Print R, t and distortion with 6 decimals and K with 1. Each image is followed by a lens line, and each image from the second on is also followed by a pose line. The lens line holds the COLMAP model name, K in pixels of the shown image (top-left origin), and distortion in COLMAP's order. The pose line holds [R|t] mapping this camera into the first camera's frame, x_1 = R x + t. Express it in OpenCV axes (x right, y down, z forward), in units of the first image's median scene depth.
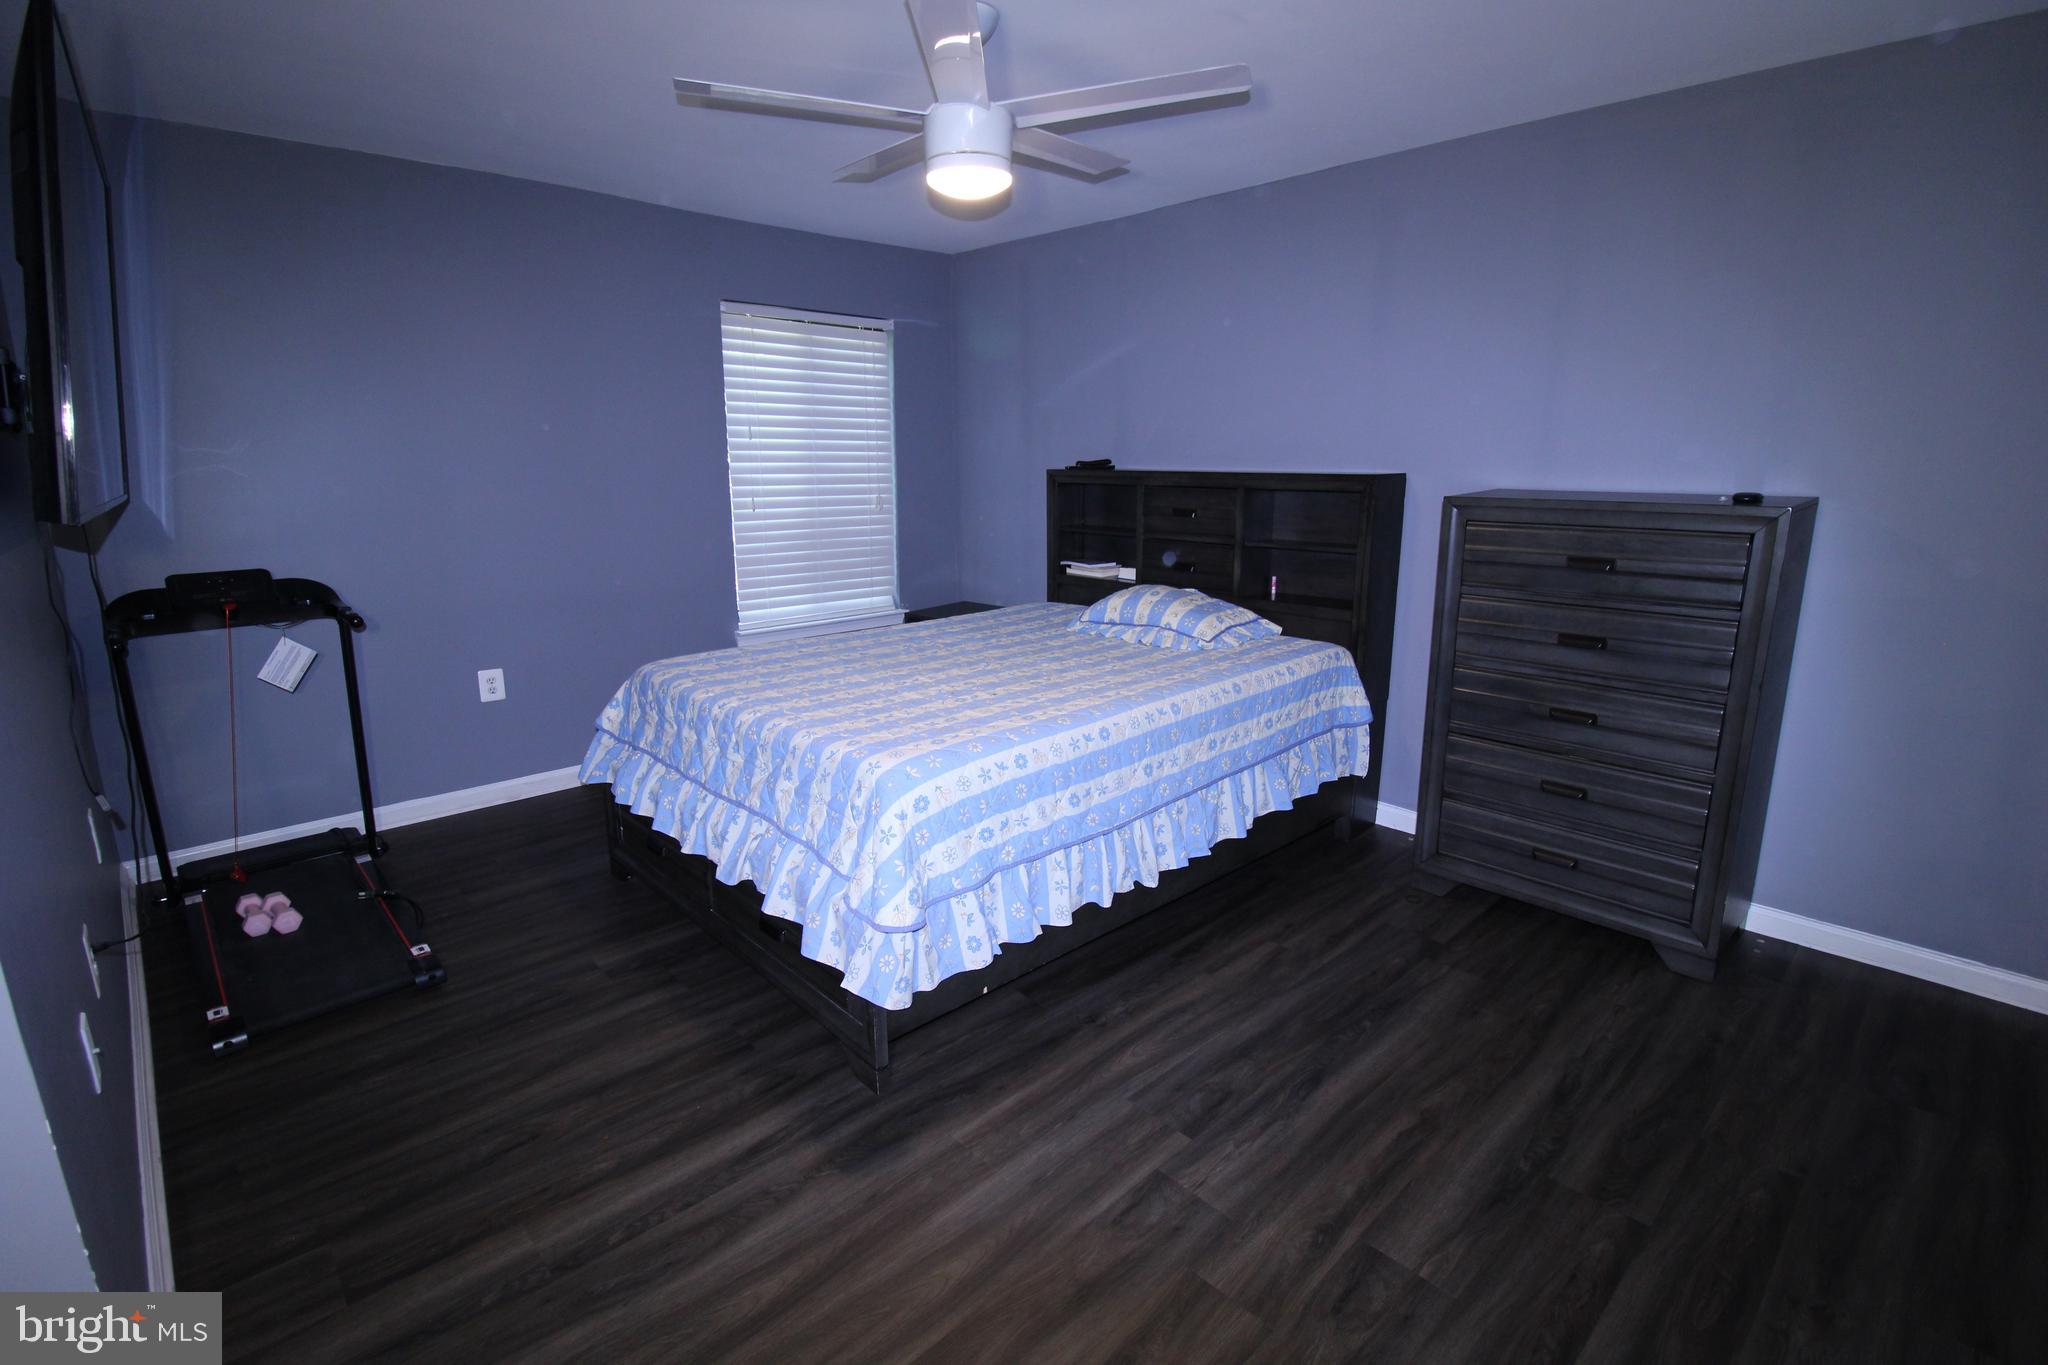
lens RADIAL K [[954.8, 0, 1029.0], [0, 954.8, 659.8], [0, 0, 1]] dist [0.002715, -0.015149]
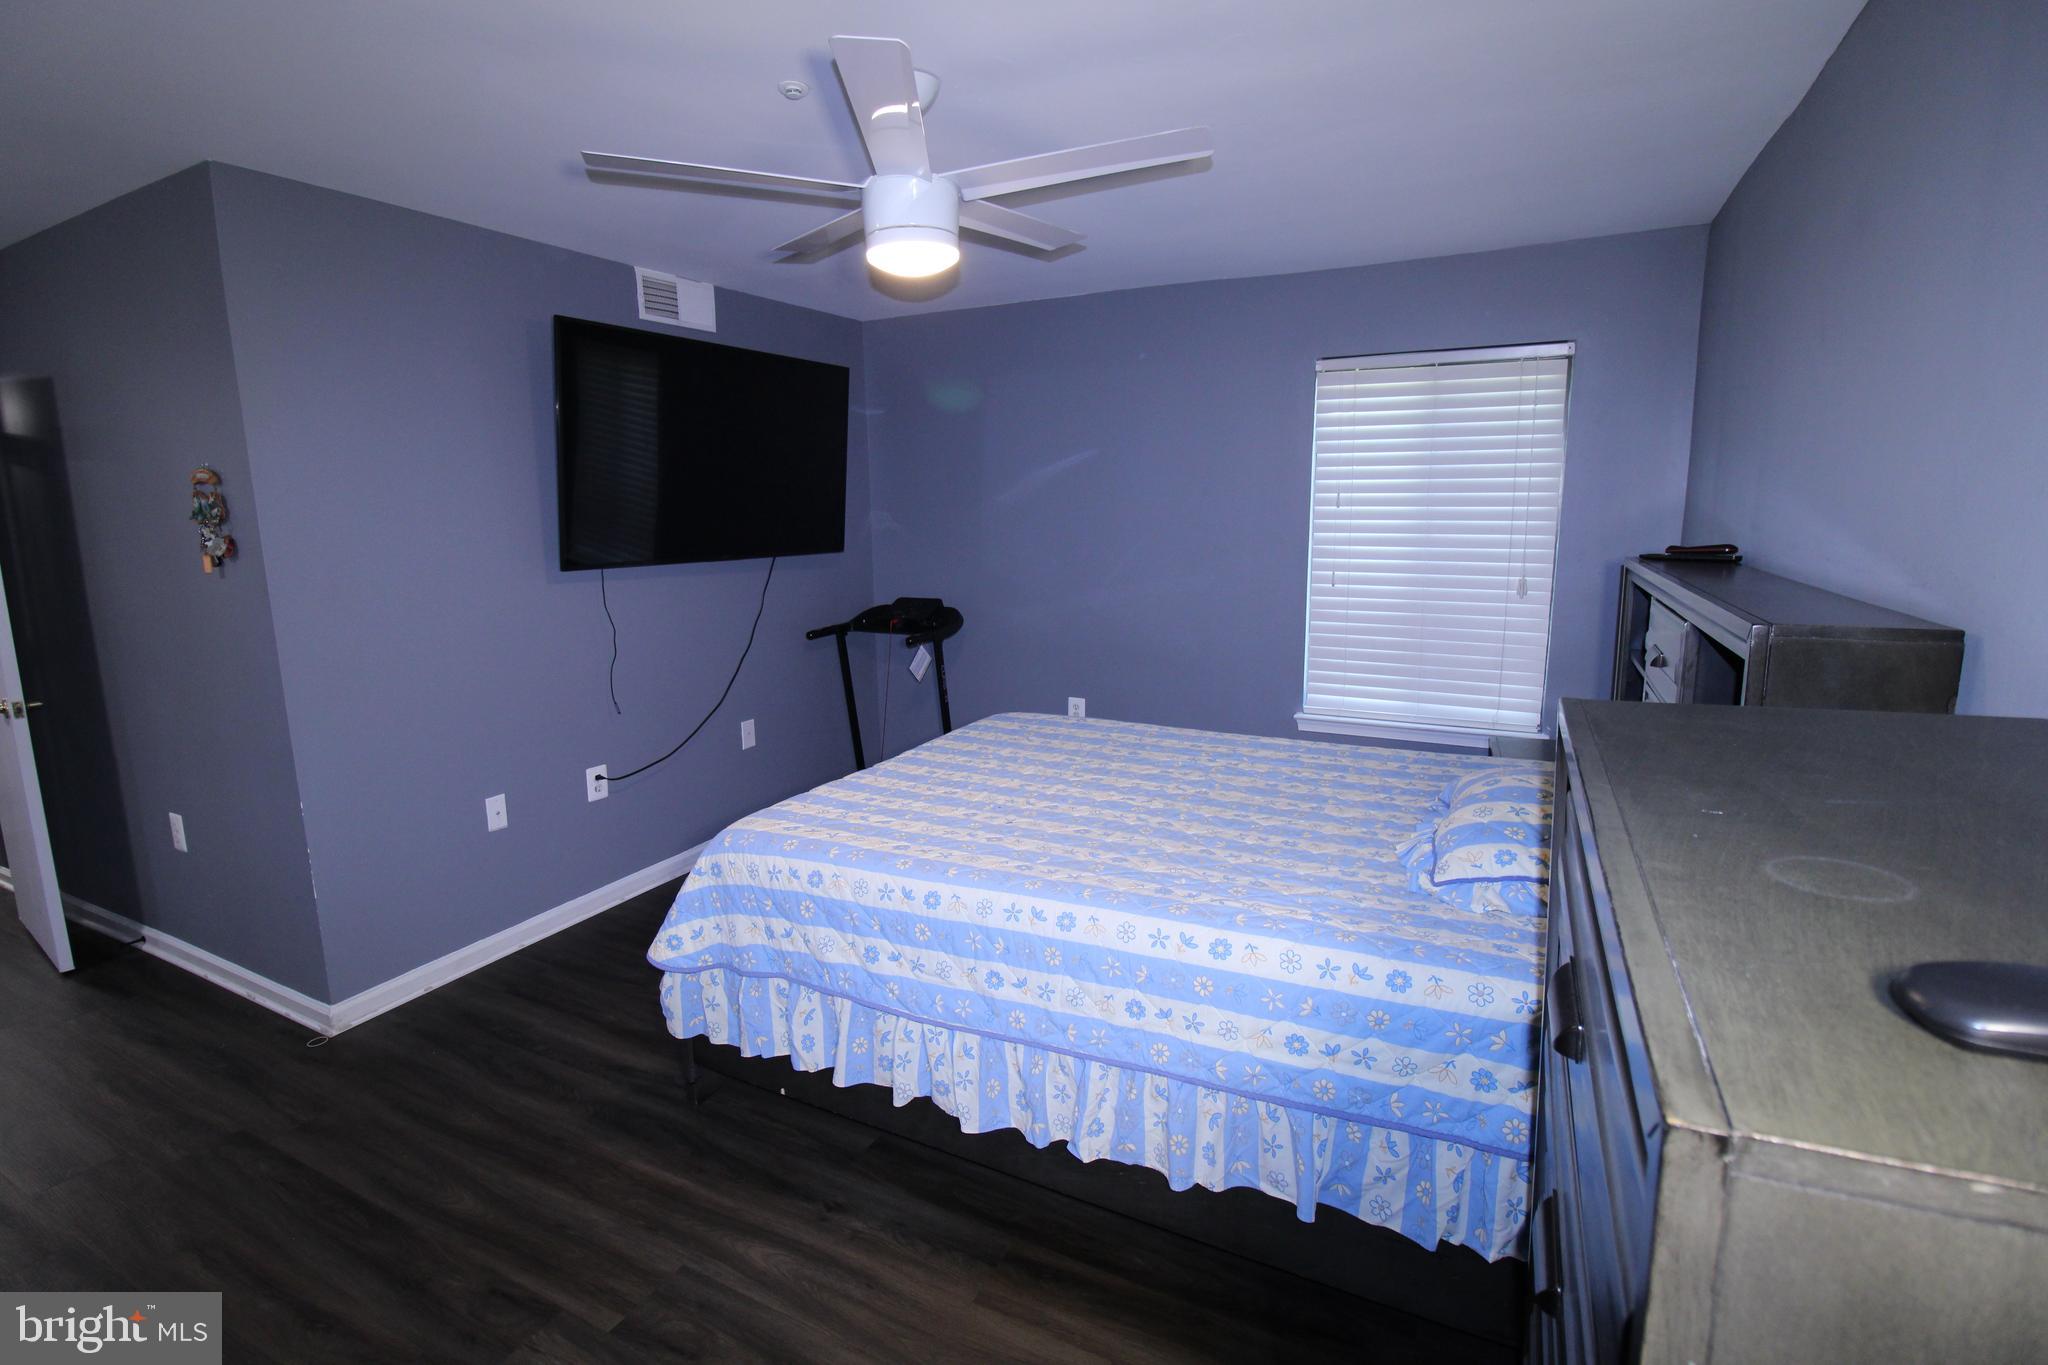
lens RADIAL K [[954.8, 0, 1029.0], [0, 954.8, 659.8], [0, 0, 1]] dist [0.002715, -0.015149]
pose [[0.334773, 0.150185, -0.930254, 0.649420], [-0.188928, 0.977869, 0.089882, -0.162639], [0.923165, 0.145661, 0.355738, 0.606242]]
